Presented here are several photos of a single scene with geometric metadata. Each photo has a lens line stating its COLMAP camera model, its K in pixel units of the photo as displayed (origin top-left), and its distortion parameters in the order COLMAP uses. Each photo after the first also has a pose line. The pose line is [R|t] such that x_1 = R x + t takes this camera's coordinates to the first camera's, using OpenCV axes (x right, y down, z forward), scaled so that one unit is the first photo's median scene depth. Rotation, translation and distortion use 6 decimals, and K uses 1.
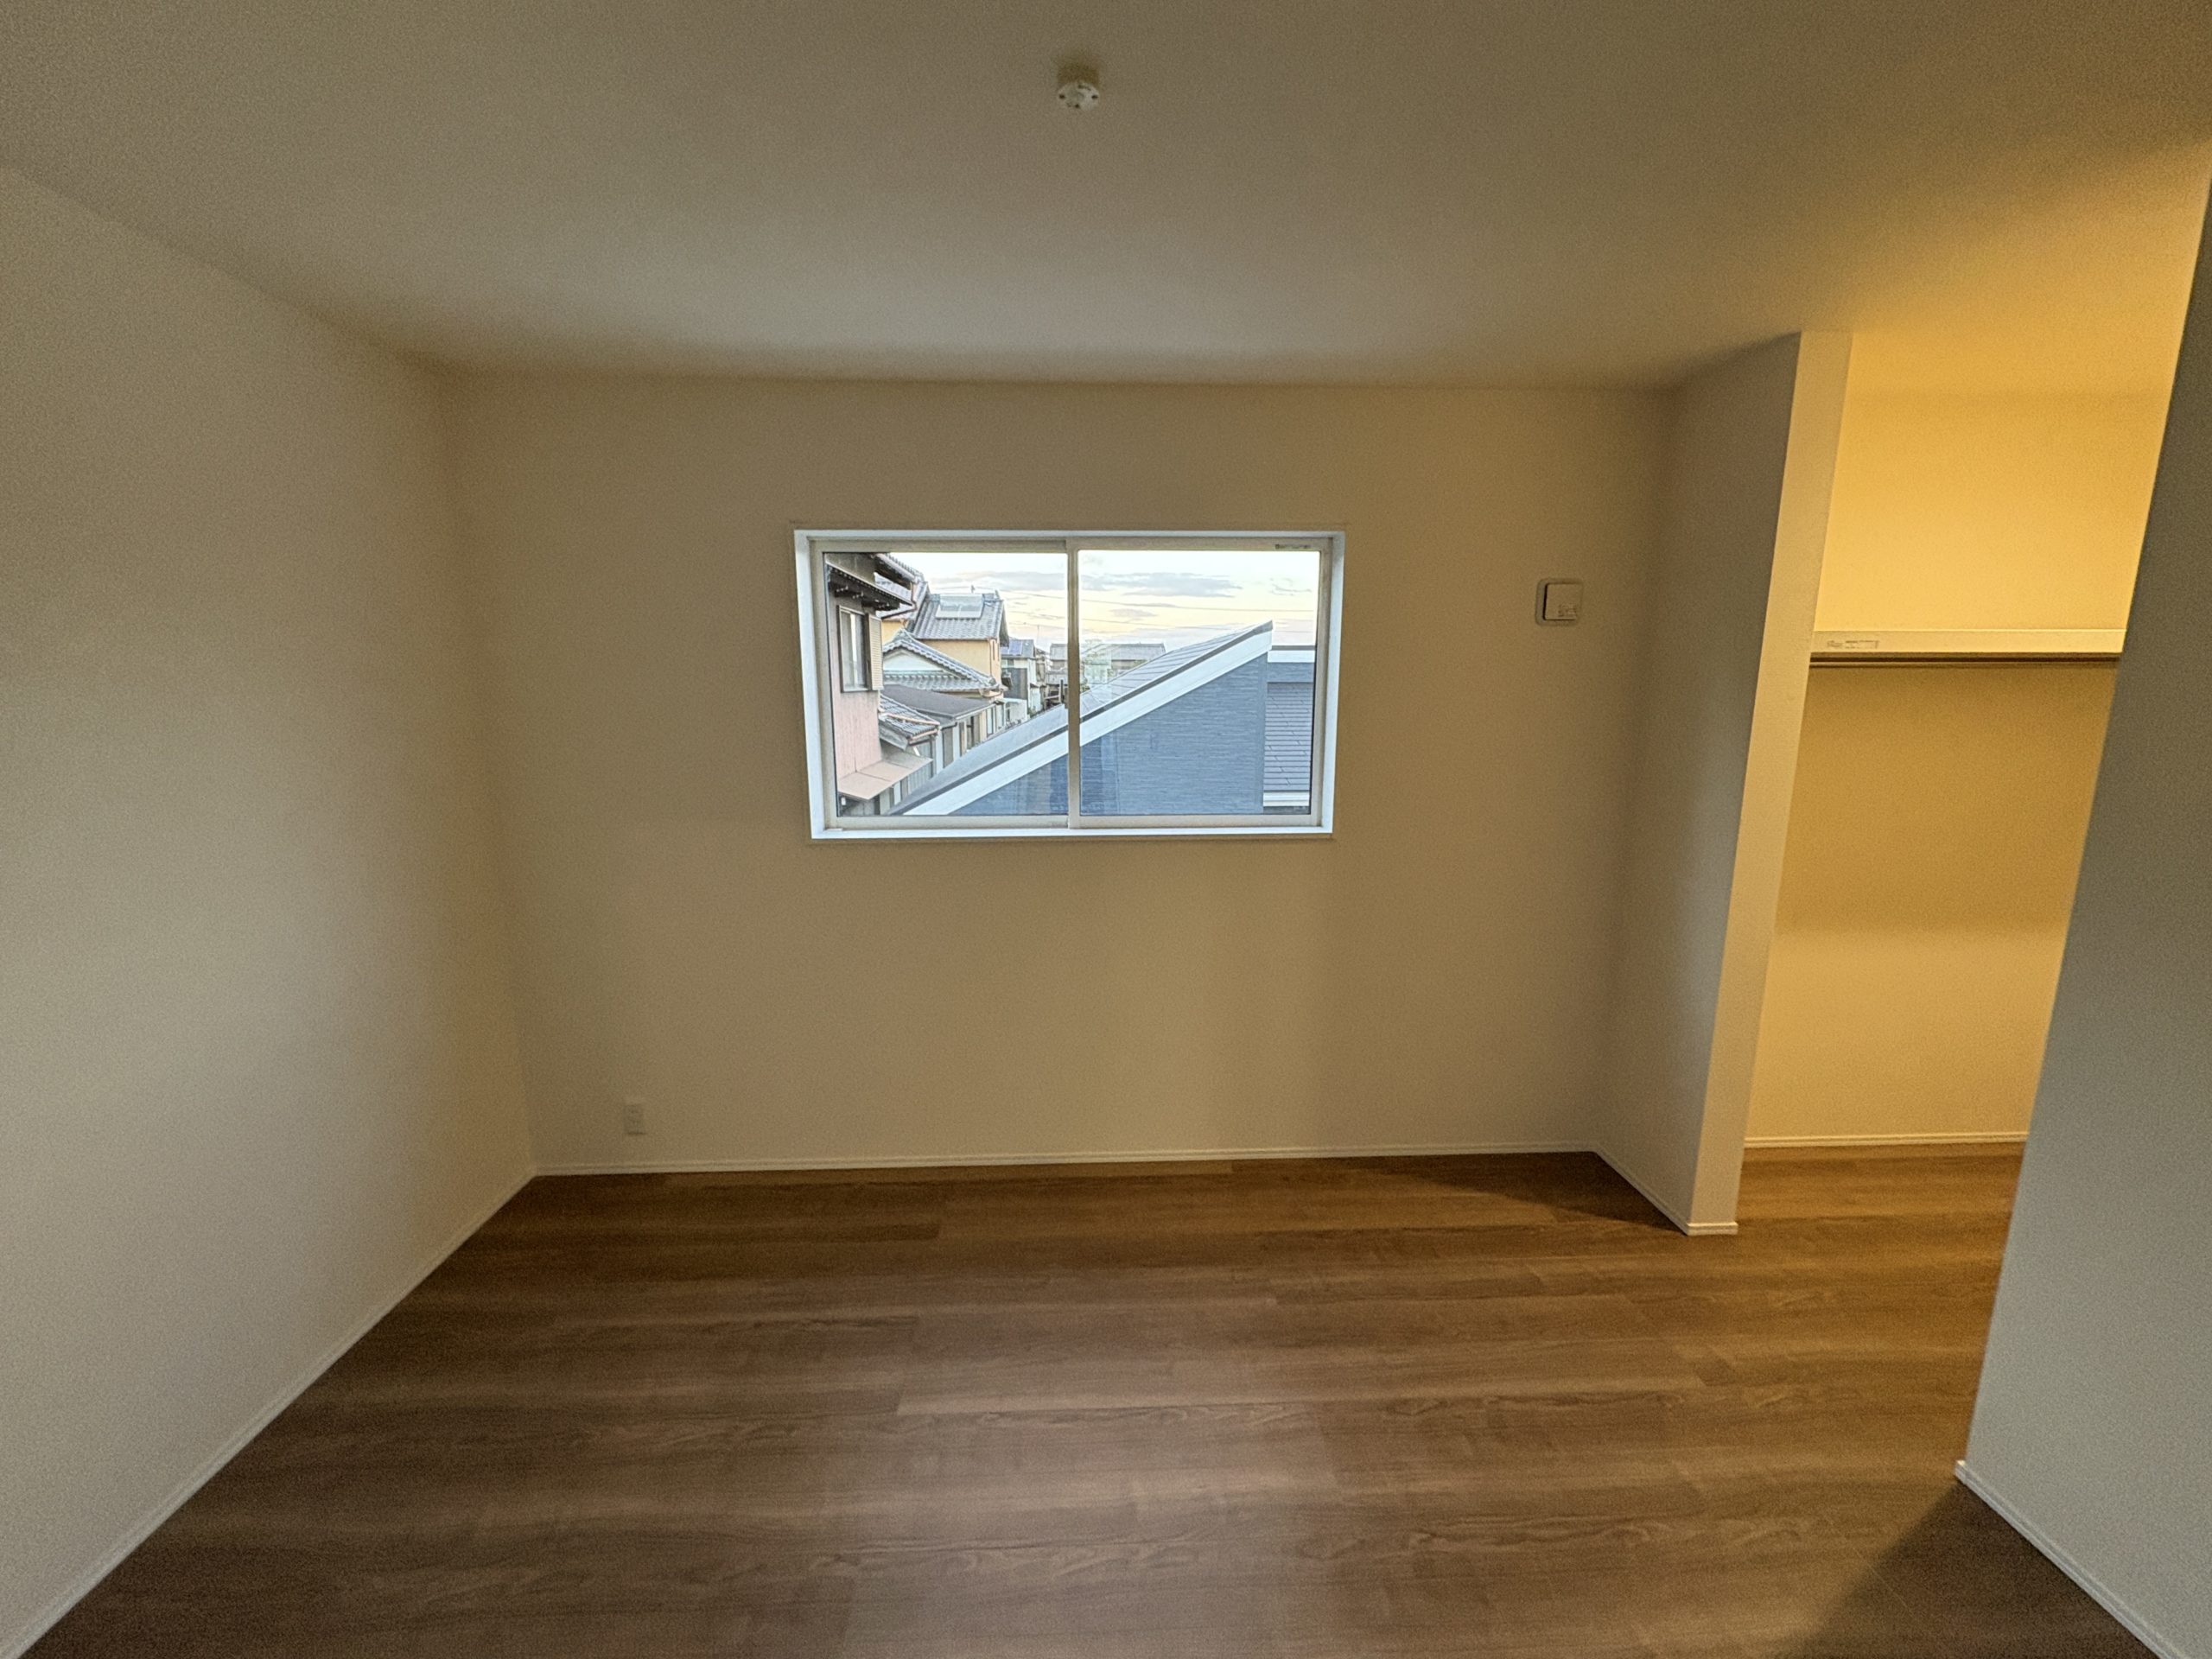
lens RADIAL K [[877.1, 0, 1104.0], [0, 877.1, 828.4], [0, 0, 1]] dist [0.000954, -0.000178]
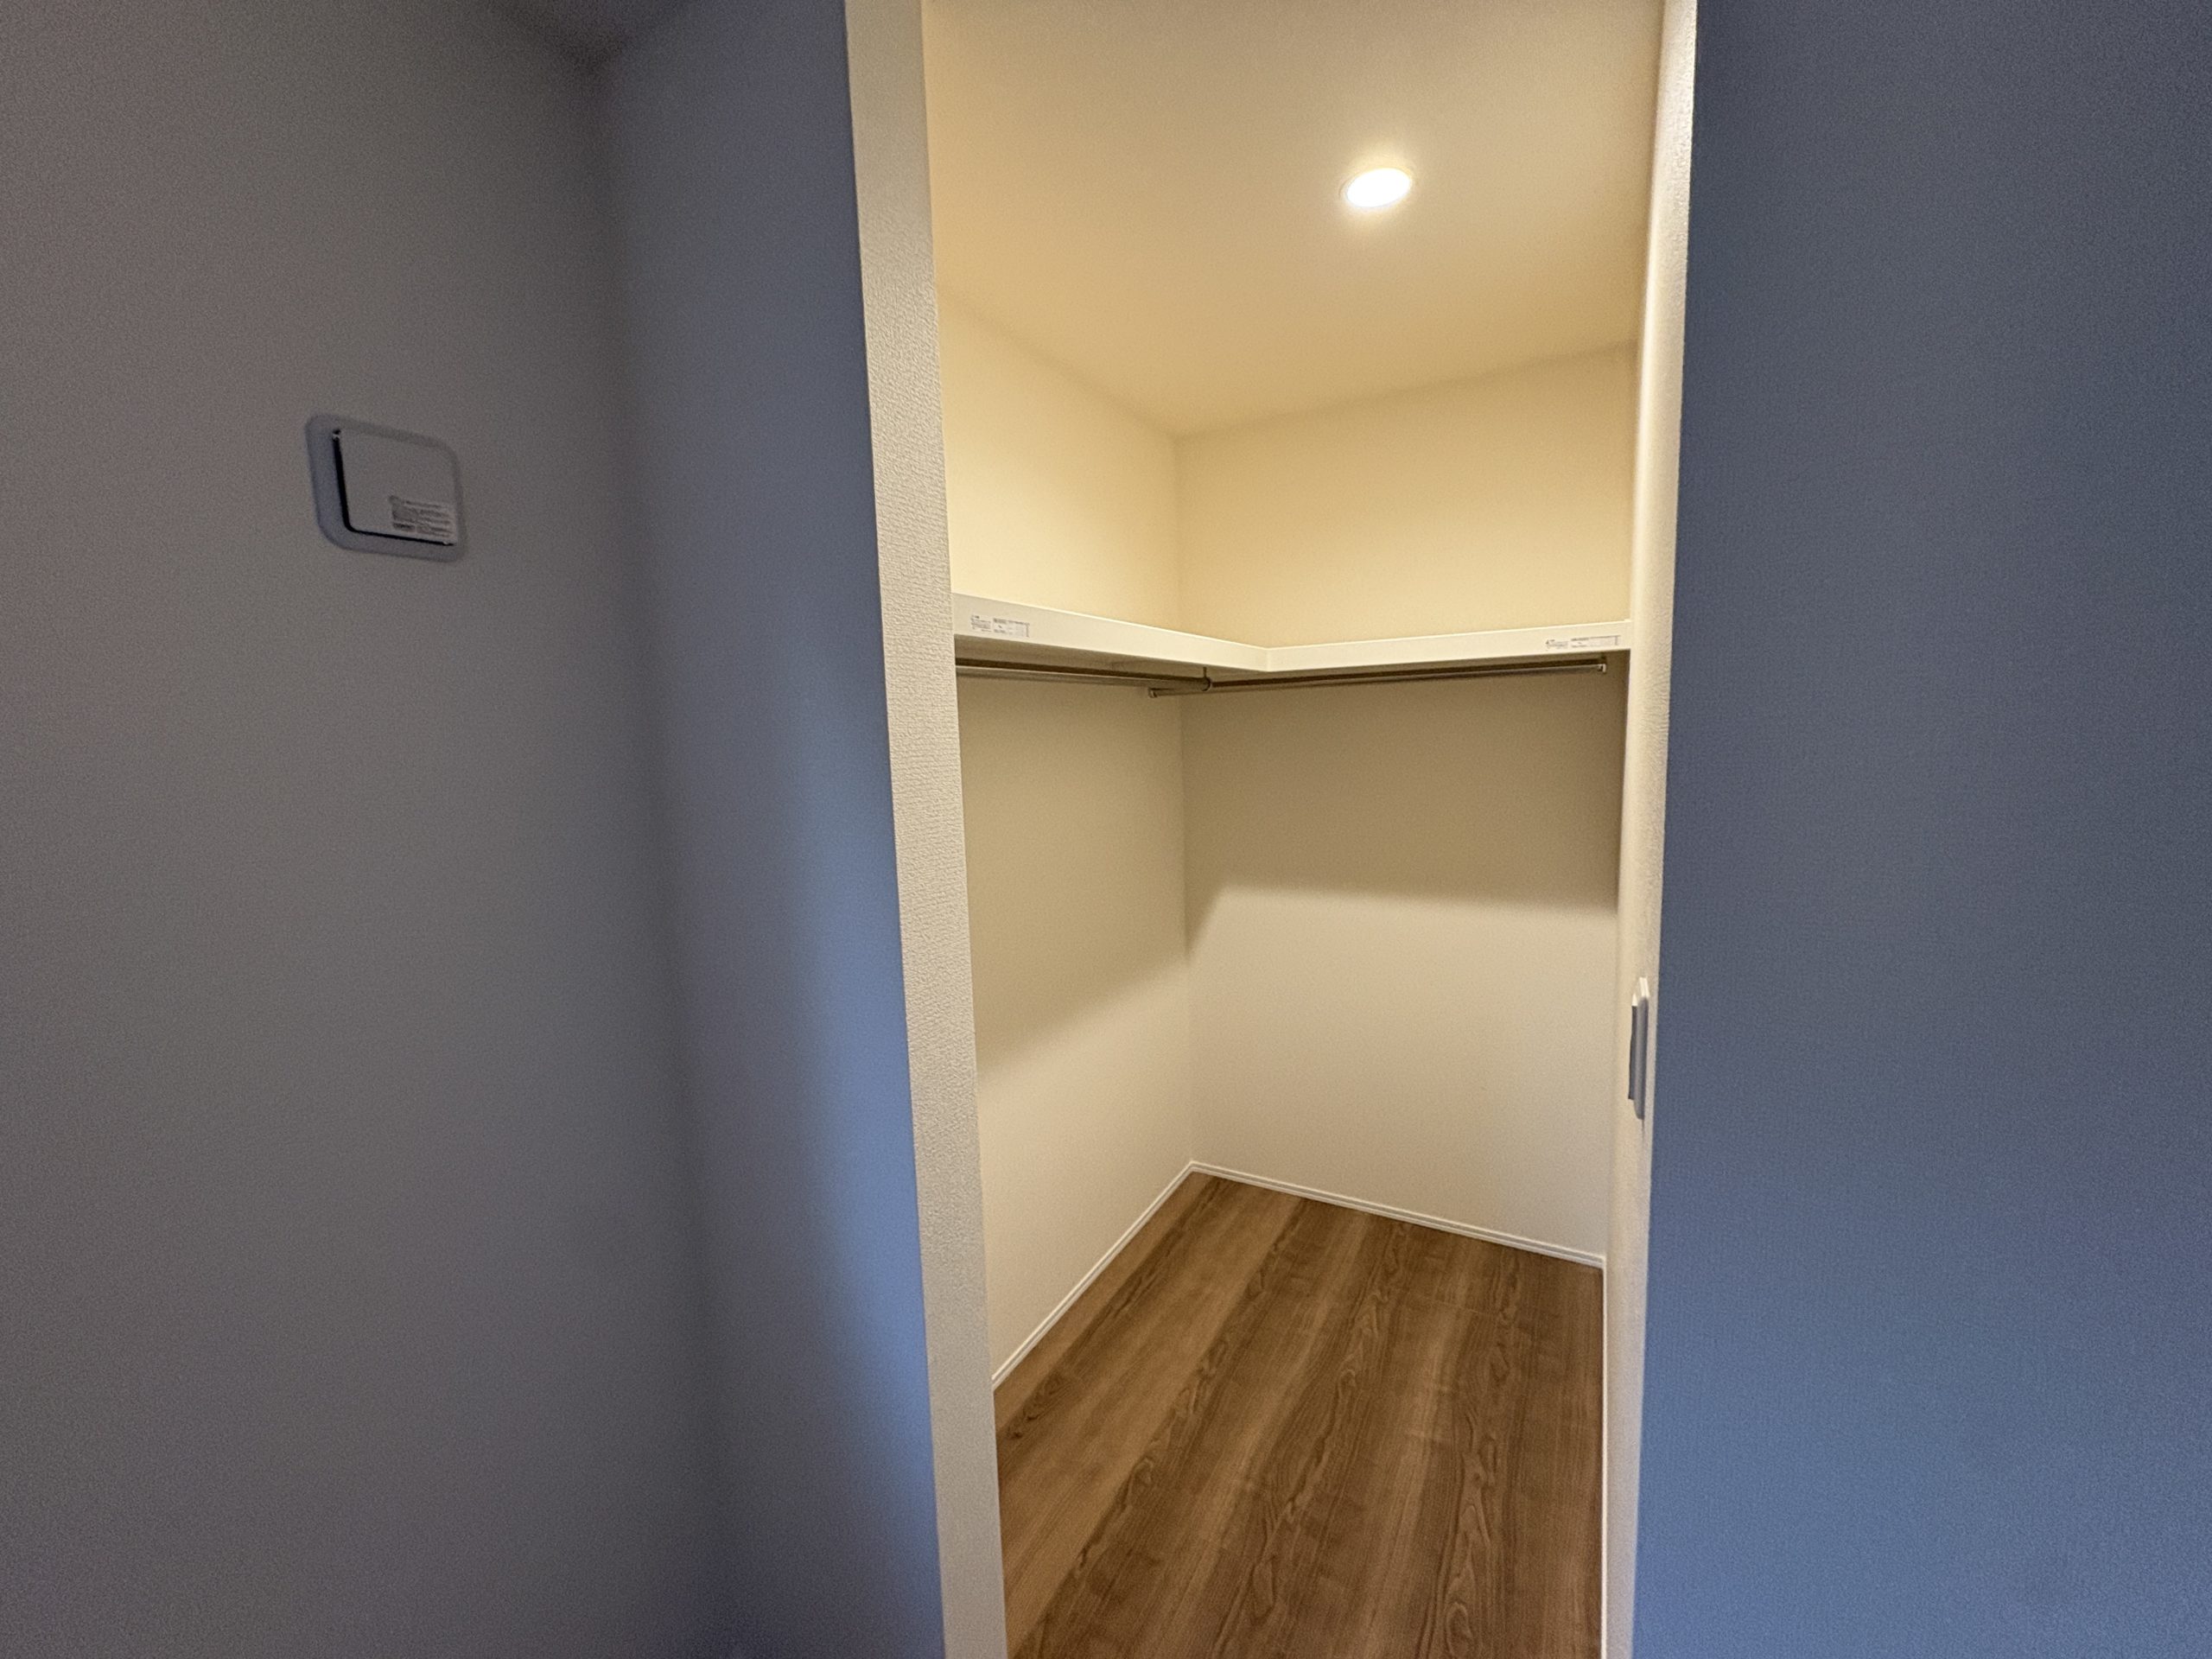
lens RADIAL K [[882.1, 0, 1112.5], [0, 882.1, 831.6], [0, 0, 1]] dist [0.000412, -0.000132]
pose [[0.525854, -0.119774, 0.842100, 0.356319], [0.173064, 0.984392, 0.031942, -0.077130], [-0.832782, 0.128940, 0.538375, 0.577380]]
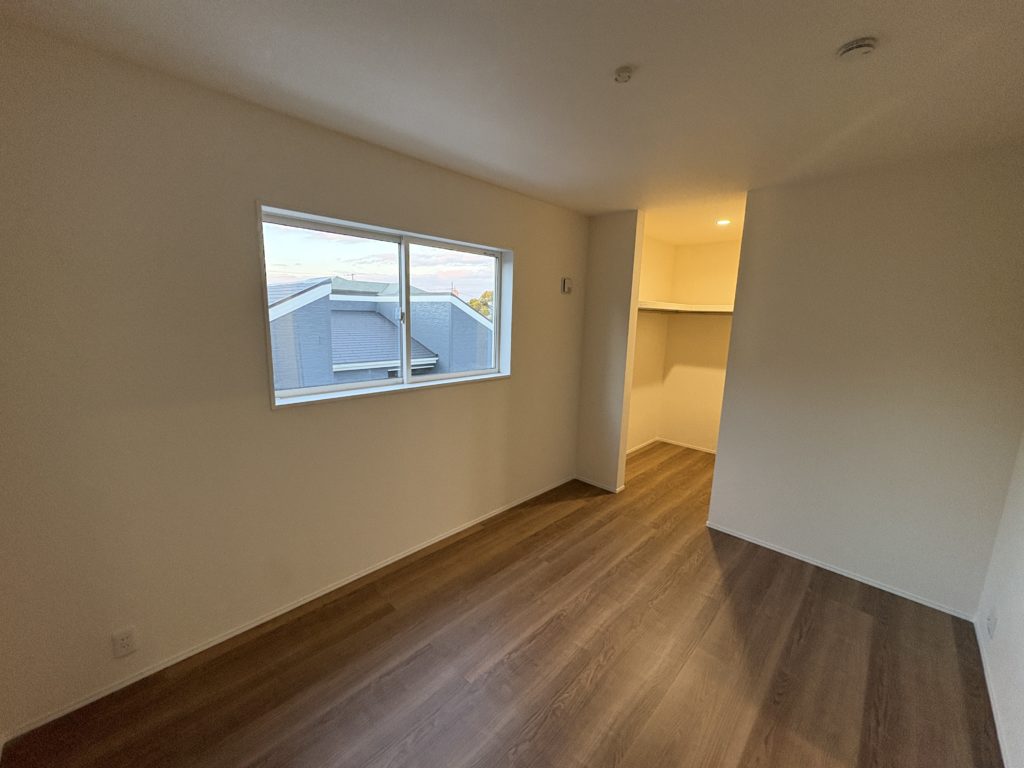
lens RADIAL K [[405.9, 0, 512.0], [0, 405.9, 384.0], [0, 0, 1]] dist [-0.002039, 0.000100]
pose [[0.723076, -0.098580, 0.683698, -0.535999], [0.087694, 0.994856, 0.050701, -0.028097], [-0.685179, 0.023295, 0.728002, 0.190725]]
